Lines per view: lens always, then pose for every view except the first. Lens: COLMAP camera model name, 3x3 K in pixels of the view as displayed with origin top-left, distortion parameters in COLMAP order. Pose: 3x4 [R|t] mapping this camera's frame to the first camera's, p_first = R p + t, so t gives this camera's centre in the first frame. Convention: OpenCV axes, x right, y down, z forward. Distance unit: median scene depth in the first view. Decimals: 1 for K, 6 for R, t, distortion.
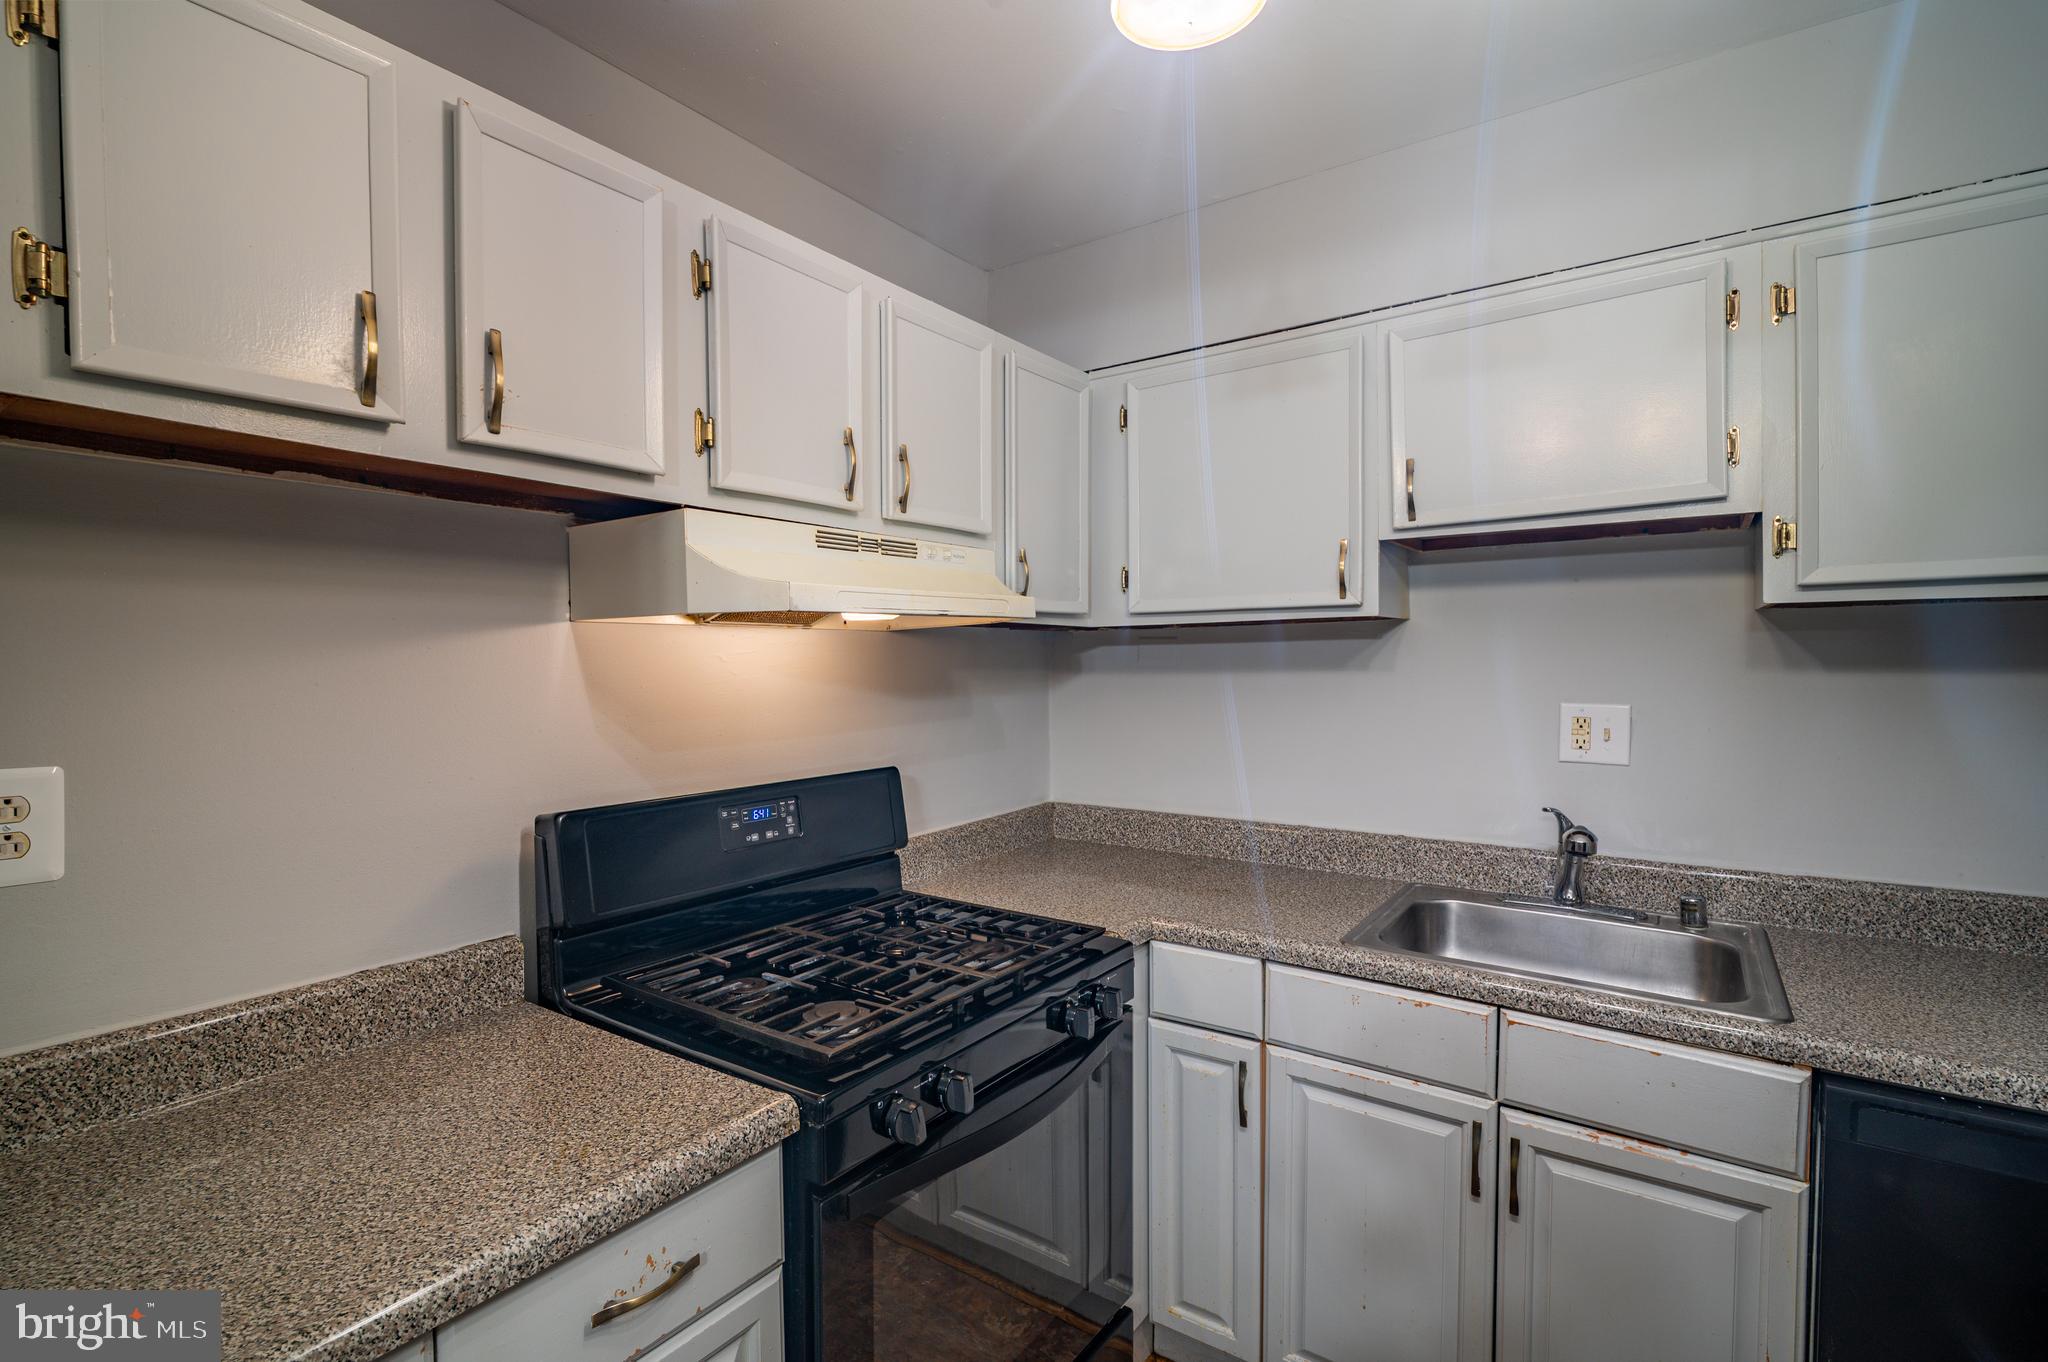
lens RADIAL K [[945.0, 0, 1025.6], [0, 945.0, 690.3], [0, 0, 1]] dist [-0.001878, -0.001735]
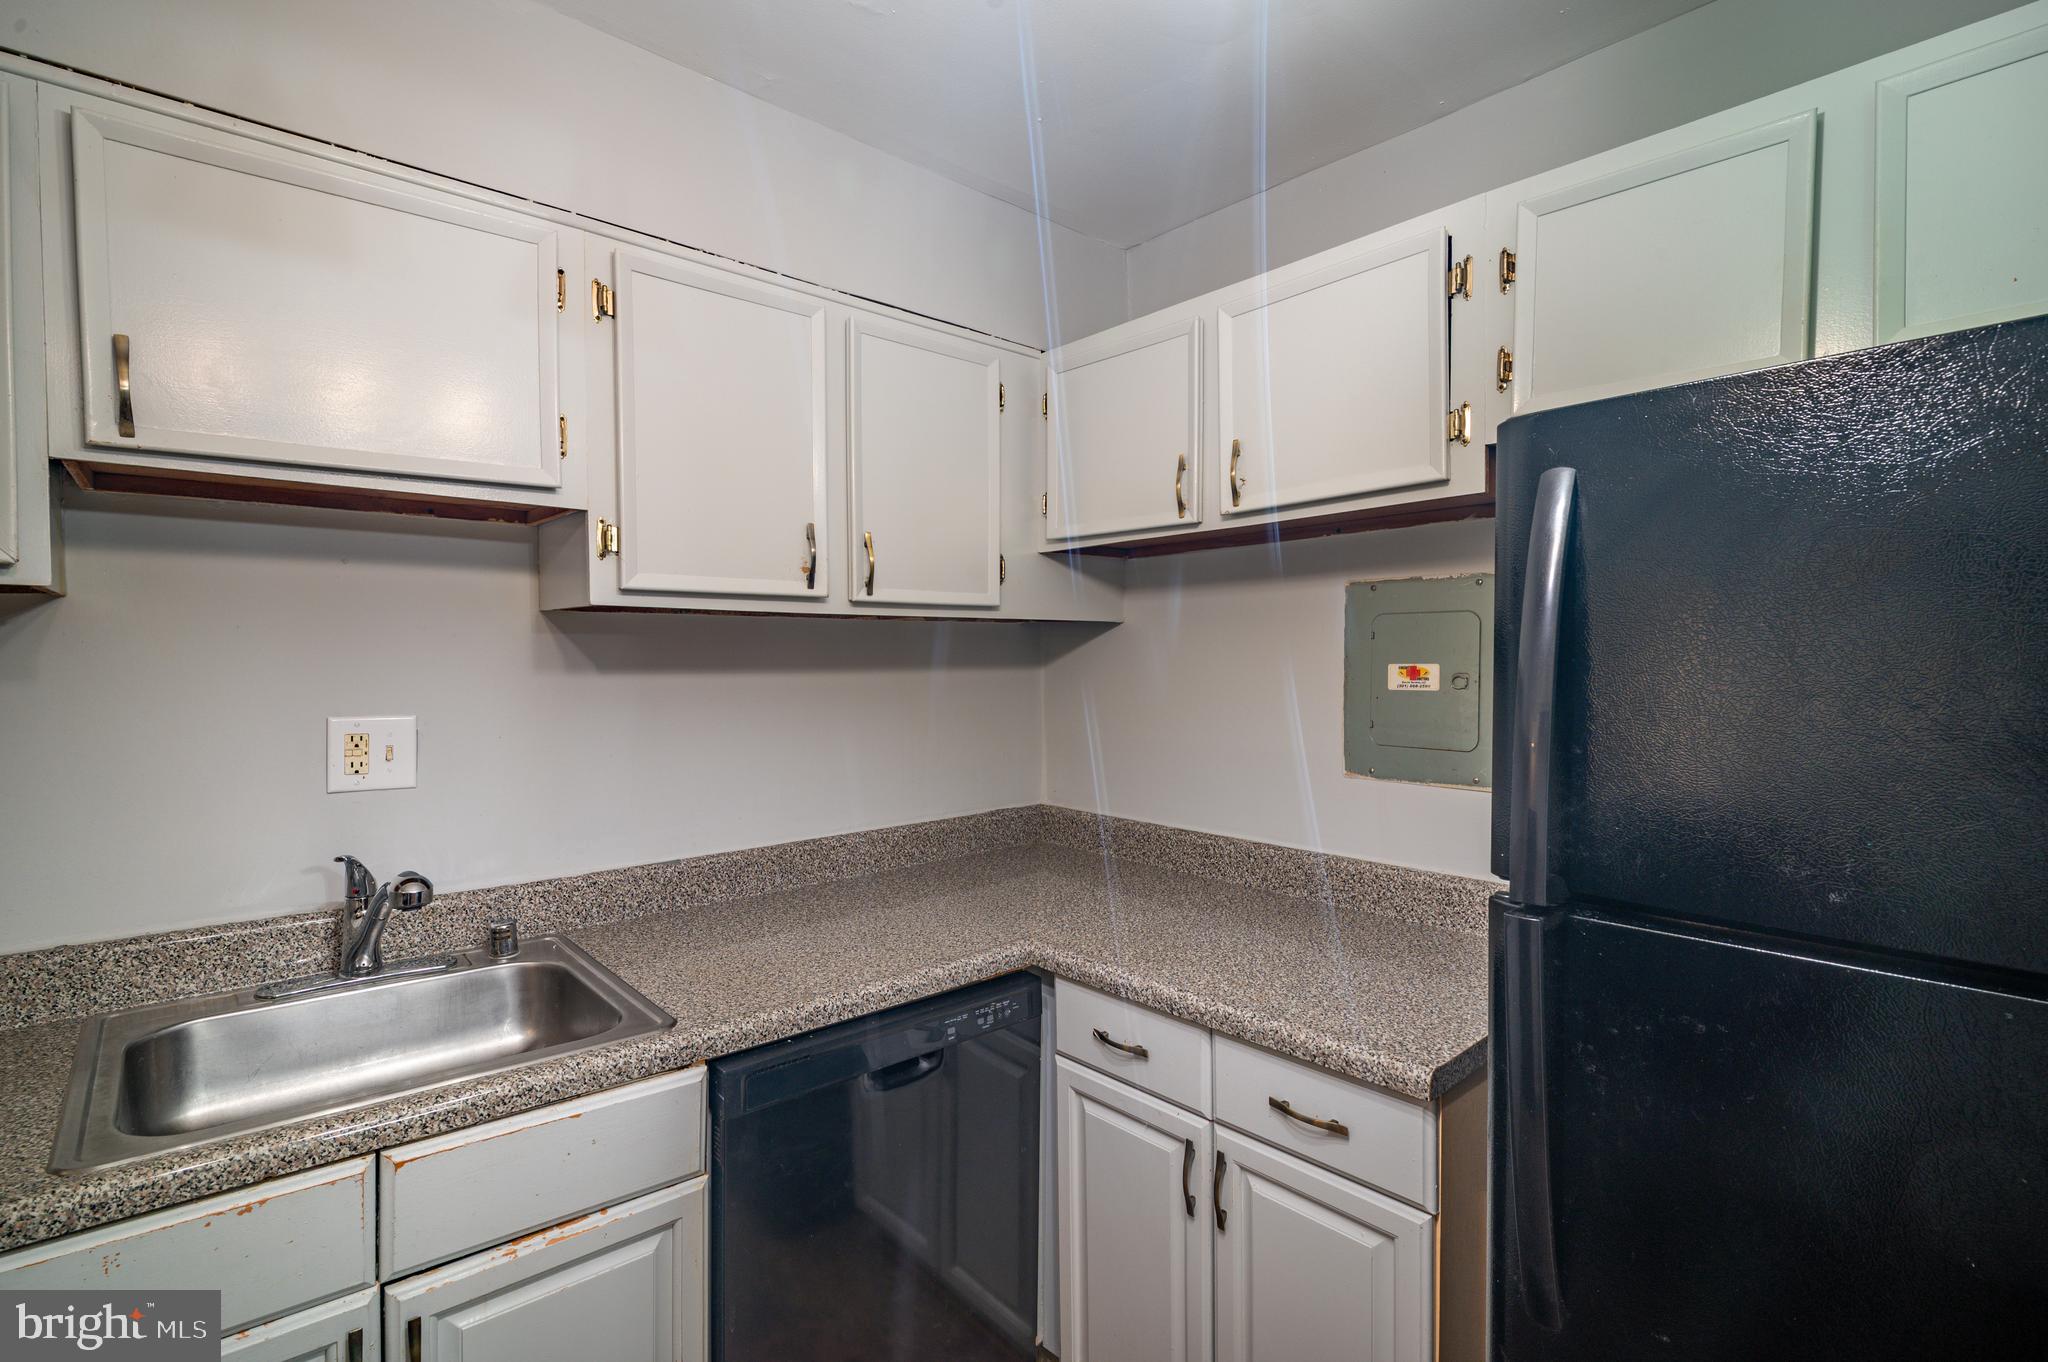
lens RADIAL K [[945.0, 0, 1023.5], [0, 945.0, 683.1], [0, 0, 1]] dist [-0.001878, -0.001735]
pose [[0.243540, -0.020137, 0.969682, -0.057492], [0.029164, 0.999484, 0.013432, -0.011014], [-0.969452, 0.025009, 0.244002, 0.328725]]
